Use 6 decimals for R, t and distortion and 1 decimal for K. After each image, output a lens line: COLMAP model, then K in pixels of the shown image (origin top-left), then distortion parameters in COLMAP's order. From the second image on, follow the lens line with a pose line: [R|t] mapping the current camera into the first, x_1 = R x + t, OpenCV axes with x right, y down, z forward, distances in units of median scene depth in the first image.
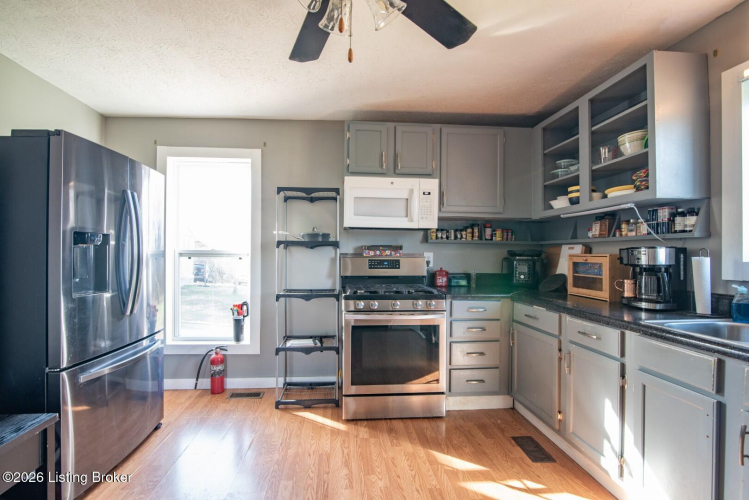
lens RADIAL K [[348.5, 0, 374.5], [0, 348.5, 250.0], [0, 0, 1]] dist [-0.013453, -0.000191]
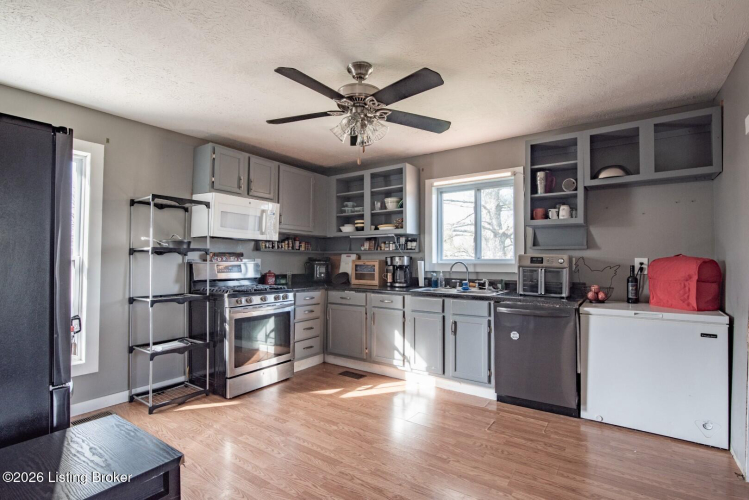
lens RADIAL K [[354.4, 0, 374.5], [0, 354.4, 250.0], [0, 0, 1]] dist [0.000089, -0.000007]
pose [[0.635972, 0.020306, 0.771445, -0.714682], [-0.007269, 0.999767, -0.020323, -0.001786], [-0.771678, 0.007318, 0.635971, -0.165074]]
